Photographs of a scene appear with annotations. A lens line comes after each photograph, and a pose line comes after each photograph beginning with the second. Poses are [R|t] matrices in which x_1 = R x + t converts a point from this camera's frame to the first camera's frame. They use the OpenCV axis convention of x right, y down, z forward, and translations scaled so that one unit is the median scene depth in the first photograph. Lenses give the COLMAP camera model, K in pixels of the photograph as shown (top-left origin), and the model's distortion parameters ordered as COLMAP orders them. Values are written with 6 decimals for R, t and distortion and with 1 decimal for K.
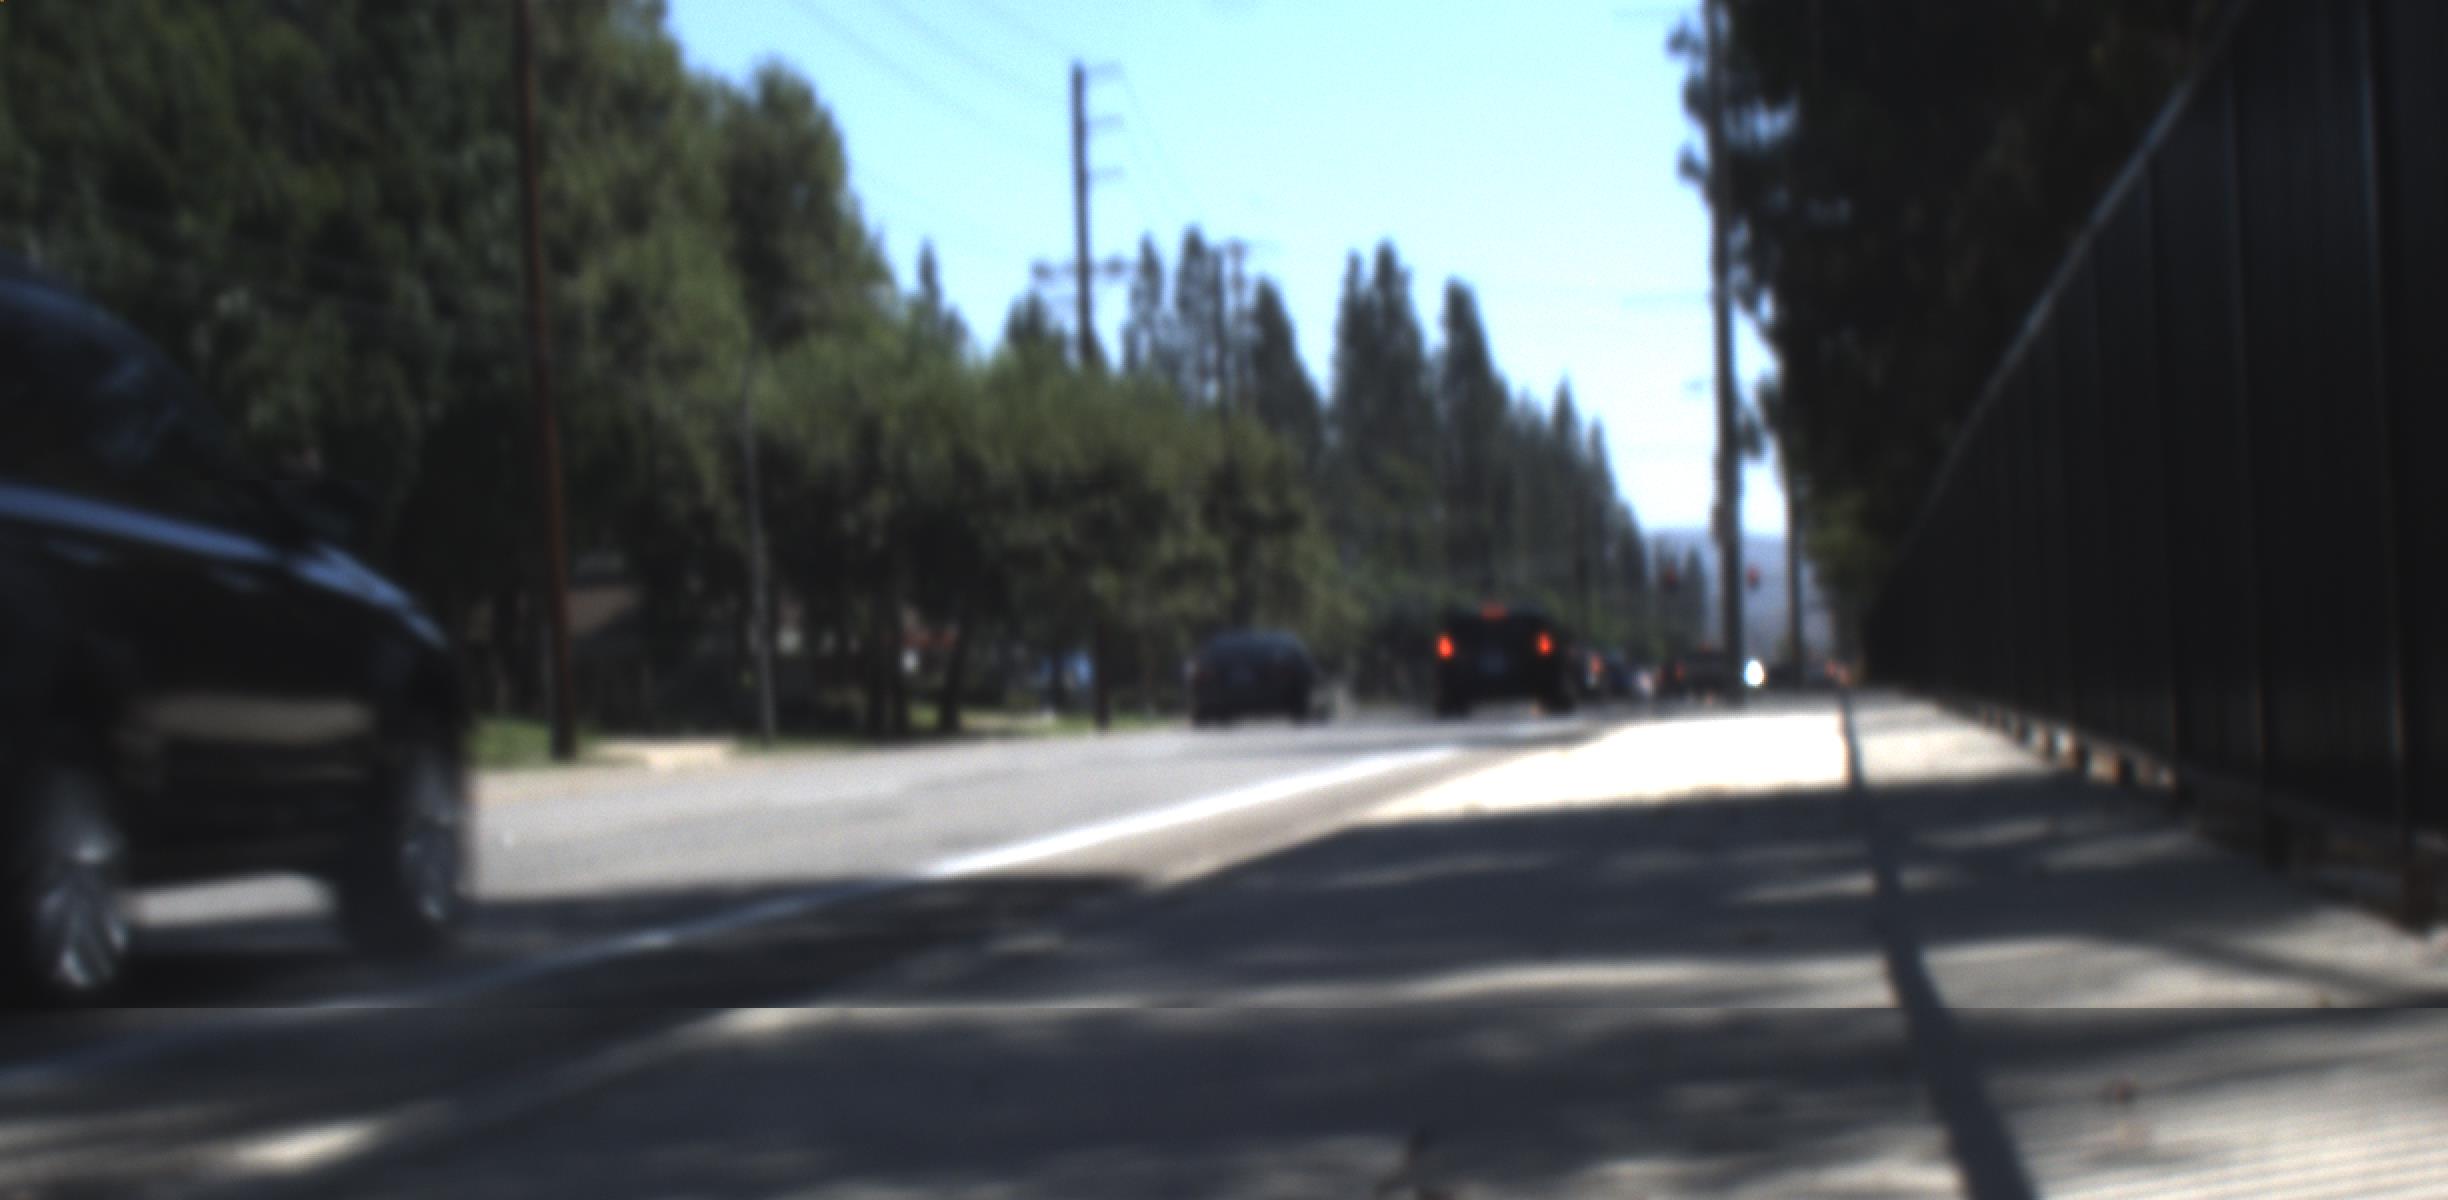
lens RADIAL K [[5554.9, 0, 1200.7], [0, 5554.9, 617.1], [0, 0, 1]] dist [0.061005, 0.000000]
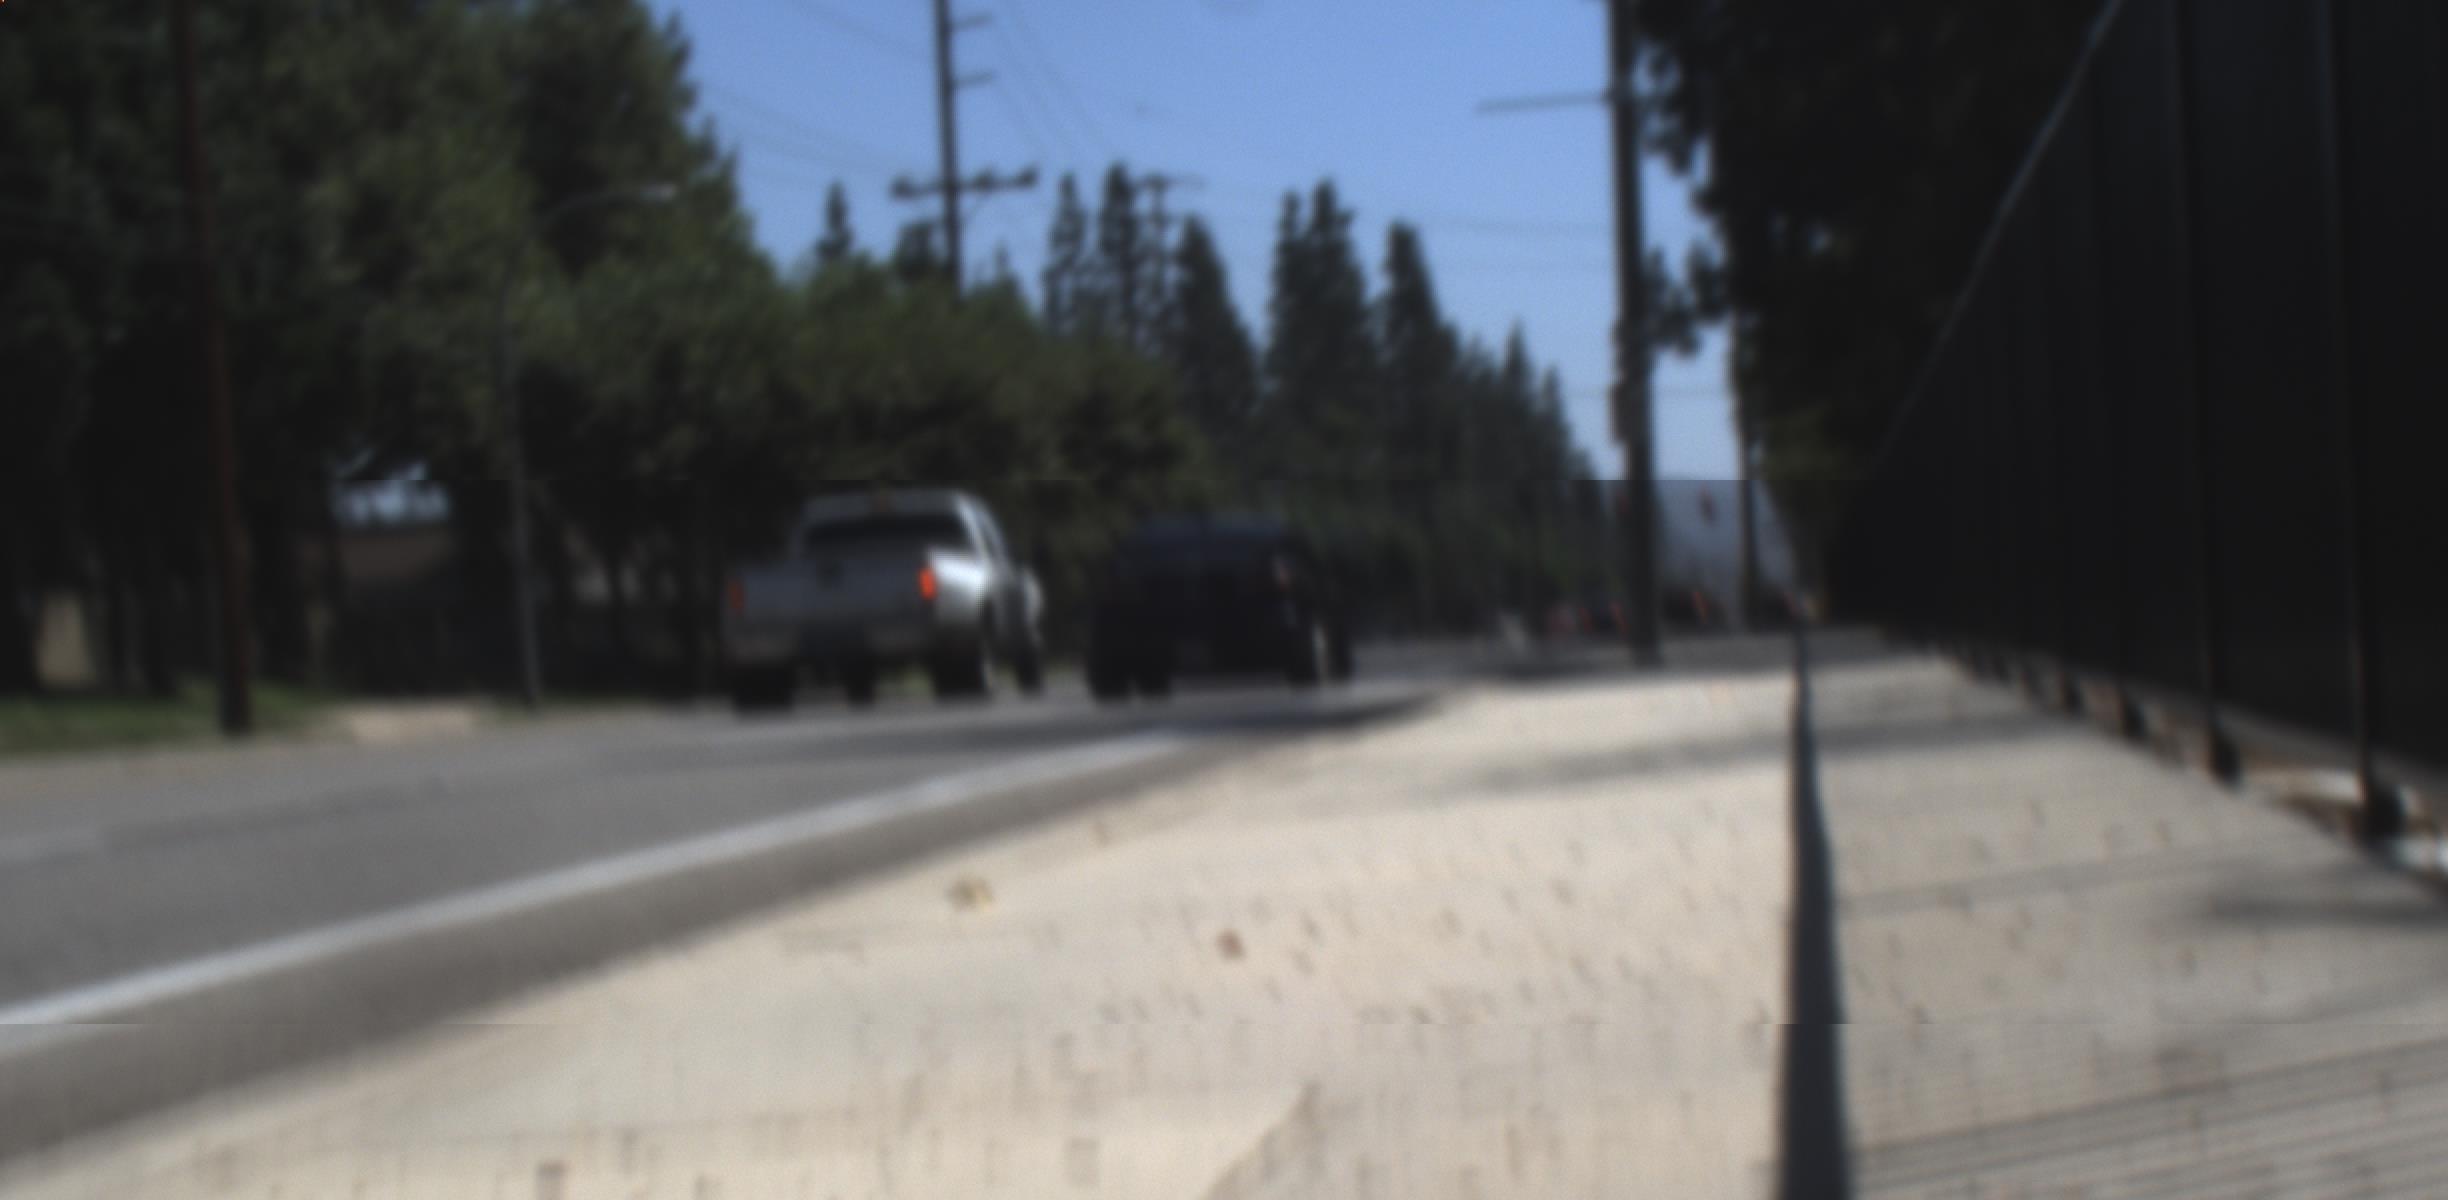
lens RADIAL K [[5554.9, 0, 1222.2], [0, 5554.9, 647.0], [0, 0, 1]] dist [0.061005, 0.000000]
pose [[0.999867, -0.012933, 0.009898, 0.016581], [0.012810, 0.999841, 0.012365, 0.001267], [-0.010056, -0.012236, 0.999875, 0.140136]]
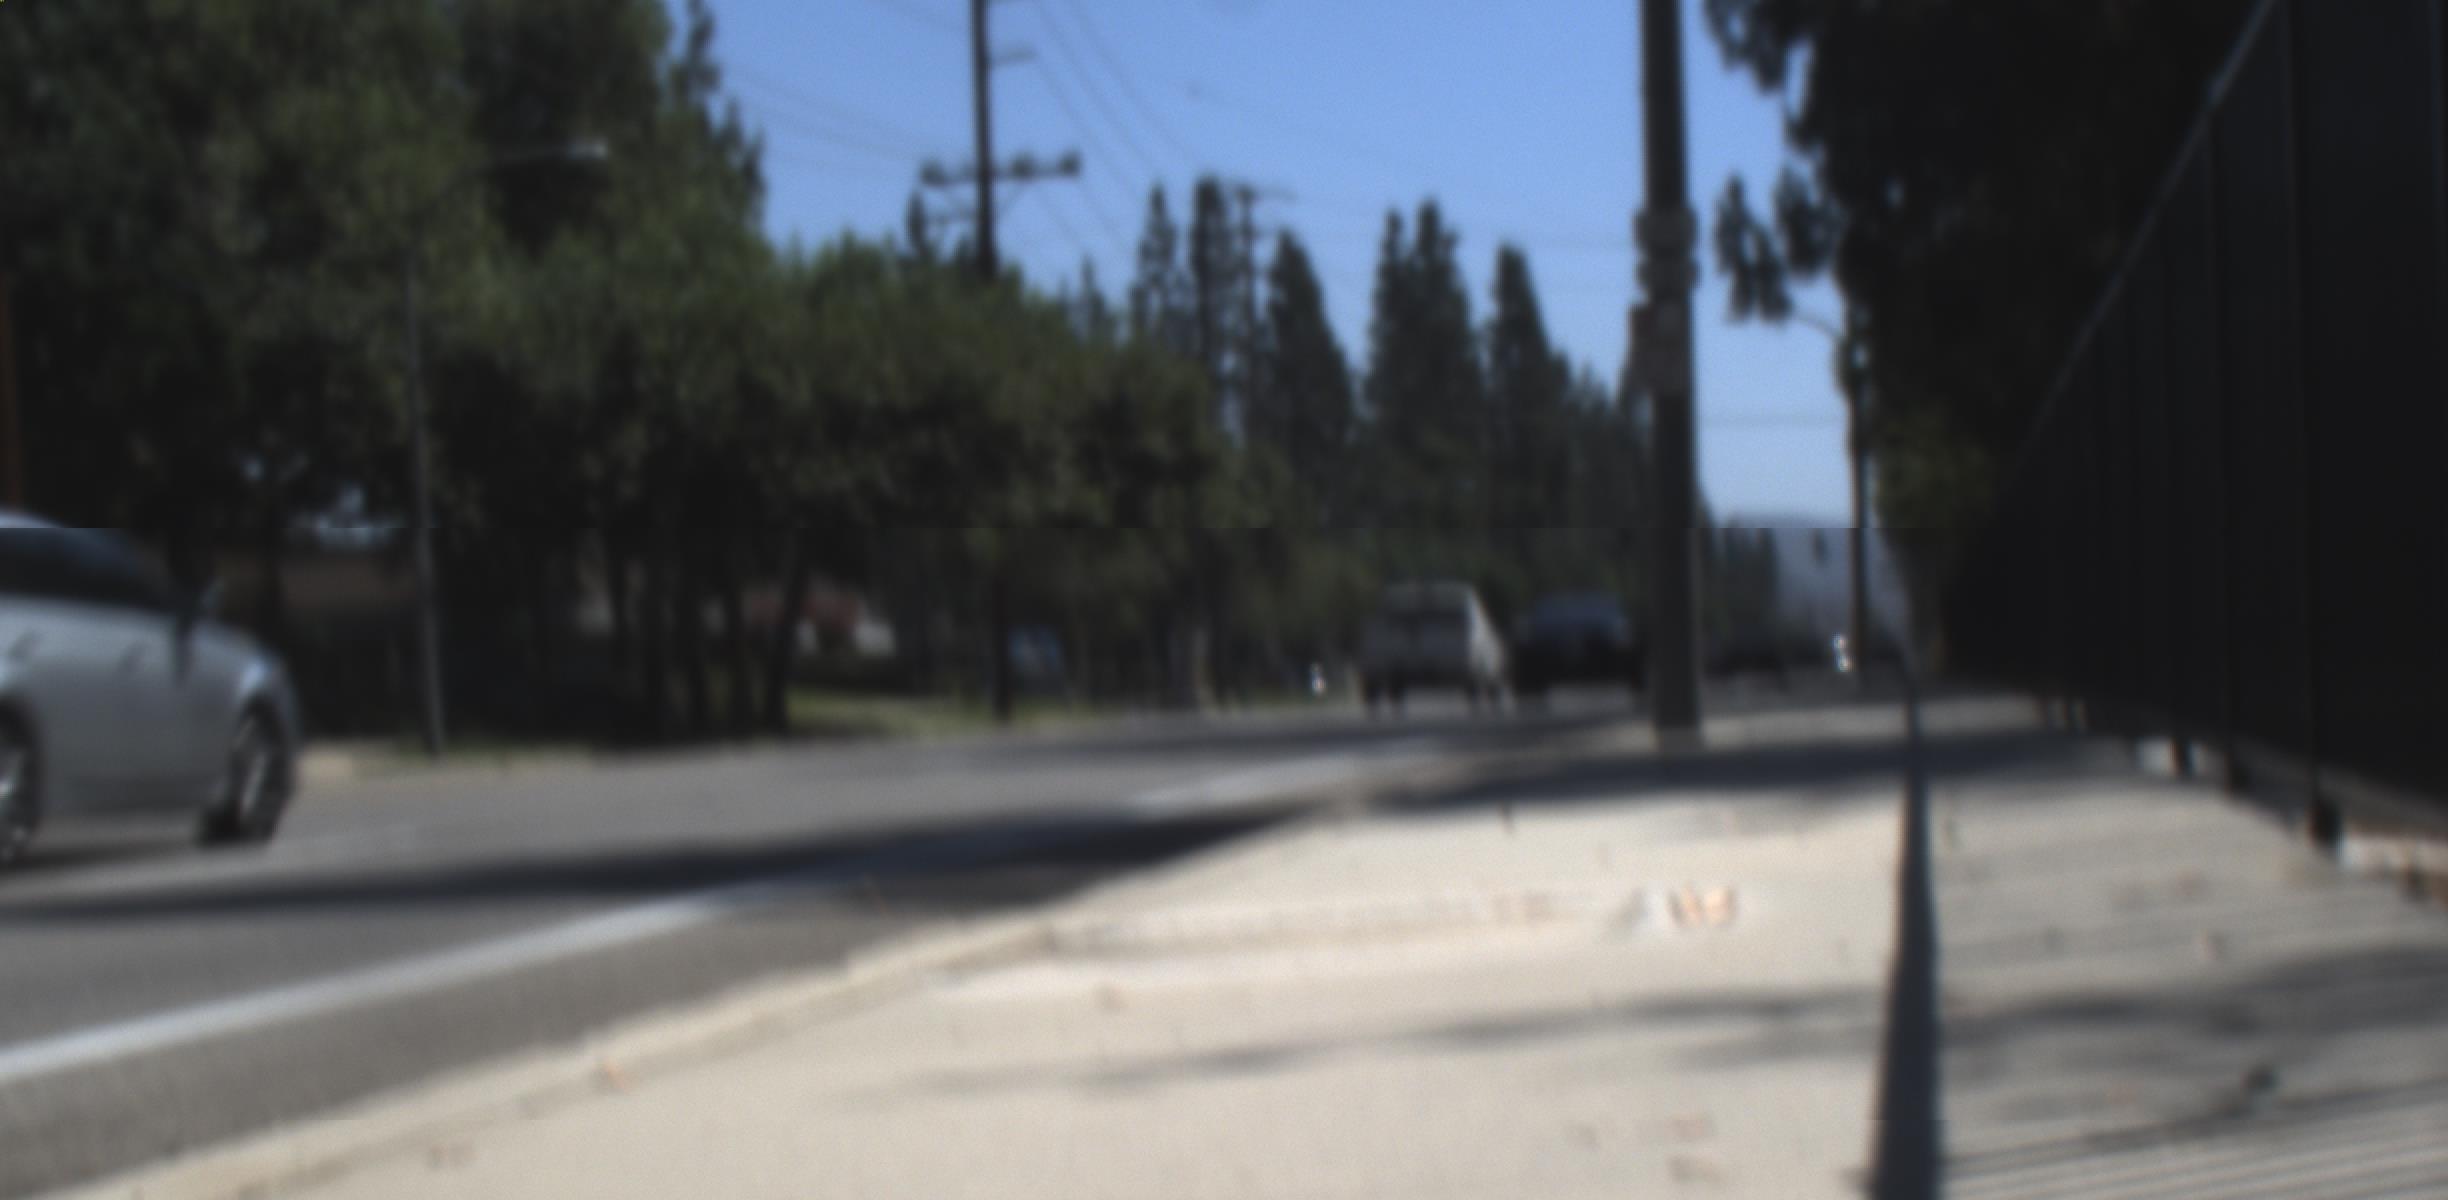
lens RADIAL K [[5407.8, 0, 1243.9], [0, 5407.8, 608.1], [0, 0, 1]] dist [-0.034430, 0.000000]
pose [[0.999942, 0.001170, -0.010728, 0.031786], [-0.001179, 0.999999, -0.000843, 0.001781], [0.010727, 0.000856, 0.999942, 0.271502]]
